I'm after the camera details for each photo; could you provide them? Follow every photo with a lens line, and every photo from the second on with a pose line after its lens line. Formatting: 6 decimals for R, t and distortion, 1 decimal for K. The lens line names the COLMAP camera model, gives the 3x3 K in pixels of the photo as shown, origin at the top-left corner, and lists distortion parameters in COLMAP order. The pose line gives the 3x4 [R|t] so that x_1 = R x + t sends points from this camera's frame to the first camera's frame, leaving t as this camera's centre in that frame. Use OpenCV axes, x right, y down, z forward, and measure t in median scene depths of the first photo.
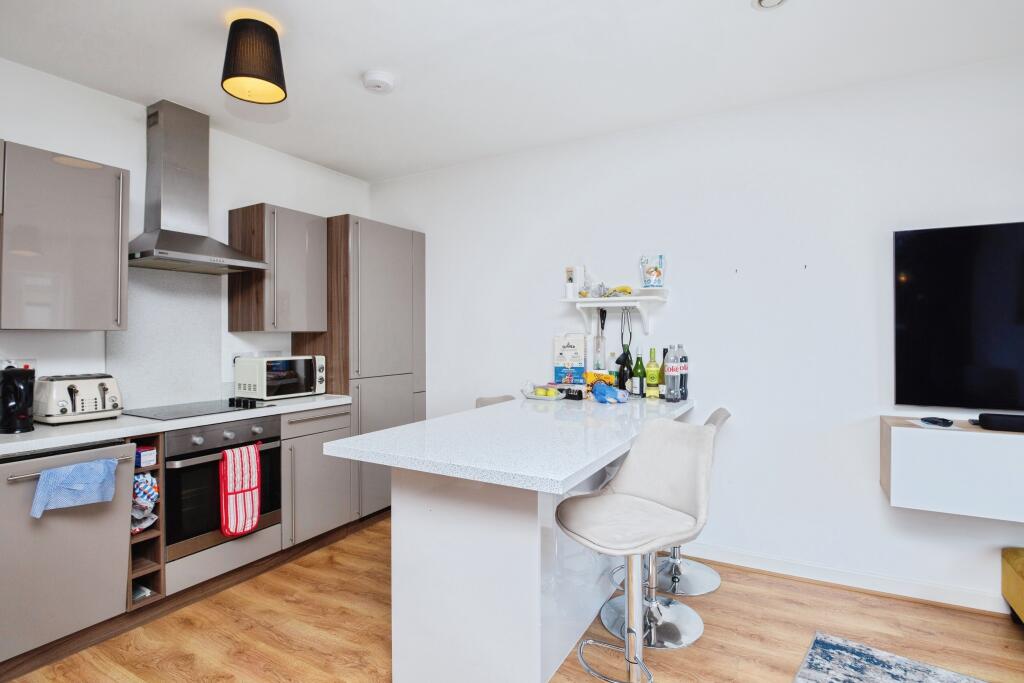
lens RADIAL K [[522.0, 0, 512.1], [0, 522.0, 336.5], [0, 0, 1]] dist [-0.000785, -0.000027]
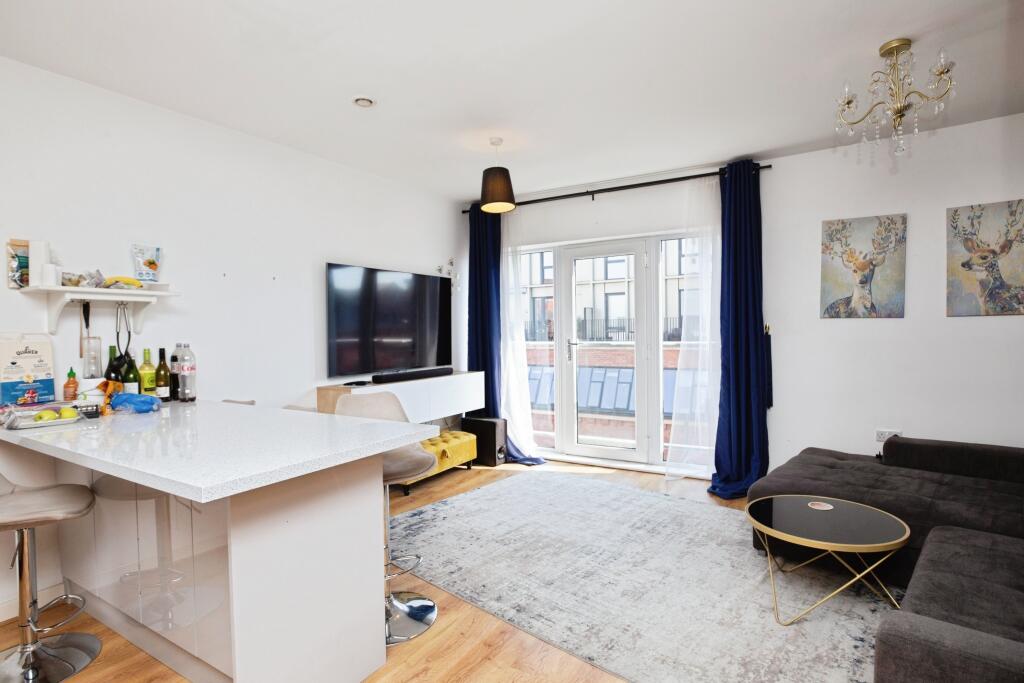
lens RADIAL K [[522.0, 0, 511.7], [0, 522.0, 339.0], [0, 0, 1]] dist [-0.000785, -0.000027]
pose [[0.045275, -0.019514, 0.998784, -0.602016], [0.018289, 0.999658, 0.018702, 0.000316], [-0.998807, 0.017420, 0.045616, 0.326328]]
